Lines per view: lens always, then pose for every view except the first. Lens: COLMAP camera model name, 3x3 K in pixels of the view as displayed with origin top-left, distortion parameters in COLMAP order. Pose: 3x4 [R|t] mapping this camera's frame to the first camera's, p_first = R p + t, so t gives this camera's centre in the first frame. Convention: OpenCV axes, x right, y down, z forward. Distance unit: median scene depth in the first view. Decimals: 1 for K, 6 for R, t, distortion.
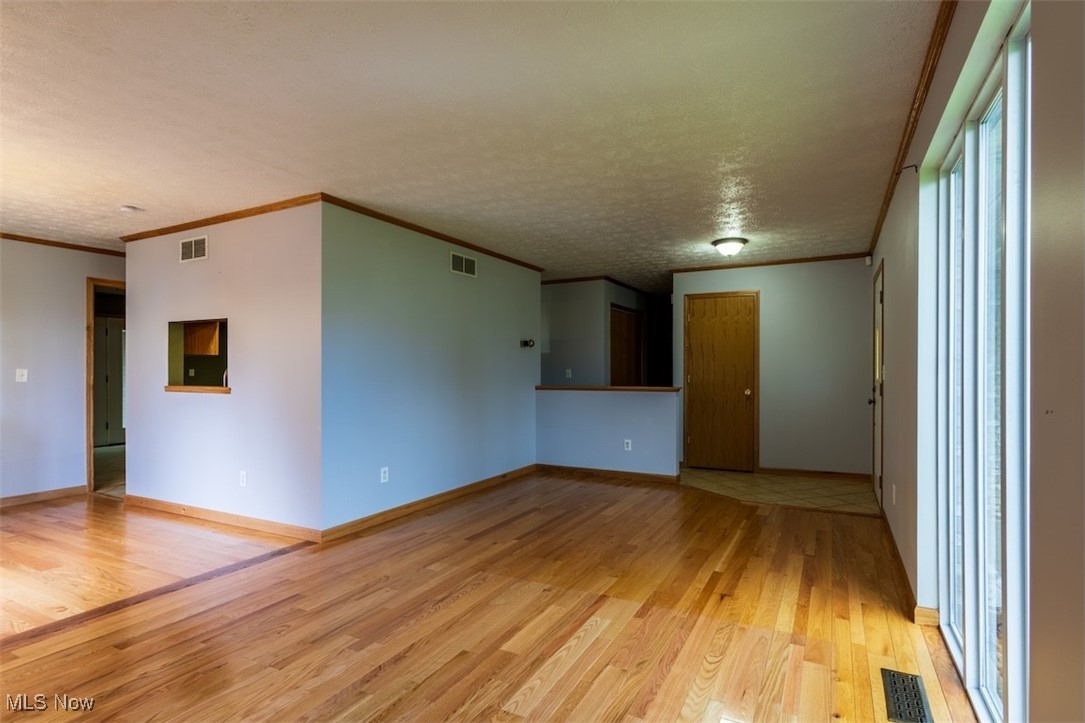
lens RADIAL K [[543.6, 0, 555.3], [0, 543.6, 364.9], [0, 0, 1]] dist [-0.003706, 0.002250]
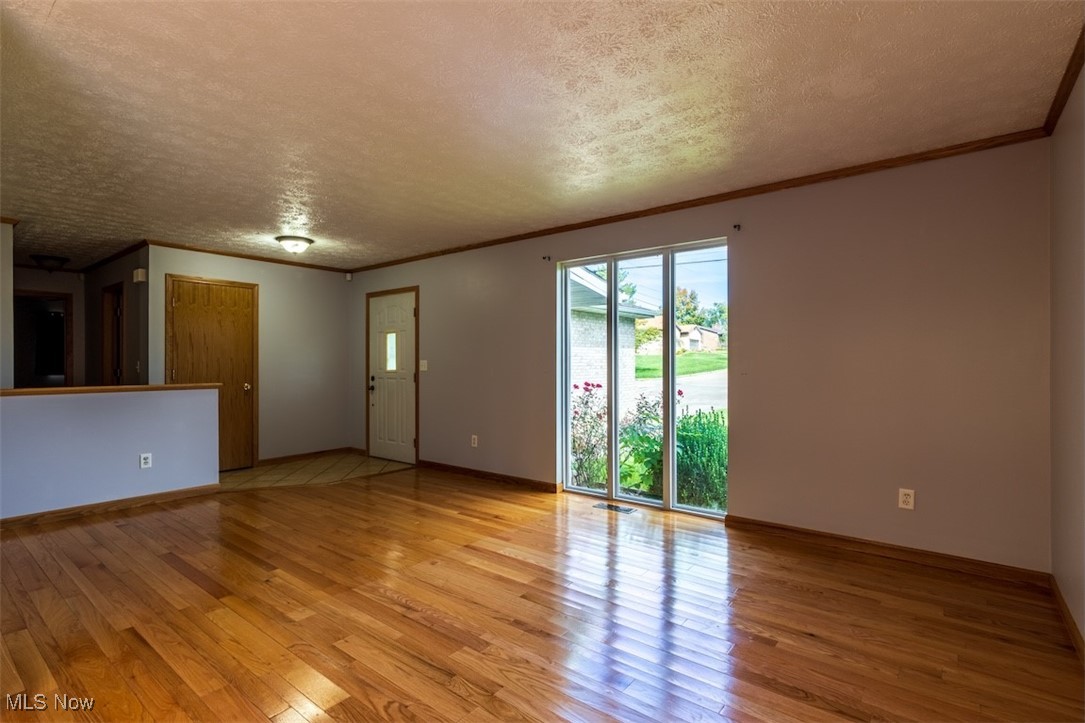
lens RADIAL K [[543.6, 0, 562.8], [0, 543.6, 364.4], [0, 0, 1]] dist [-0.003706, 0.002250]
pose [[0.150071, -0.001746, 0.988674, -0.630752], [-0.007570, 0.999967, 0.002915, 0.003808], [-0.988646, -0.007922, 0.150052, 0.344070]]
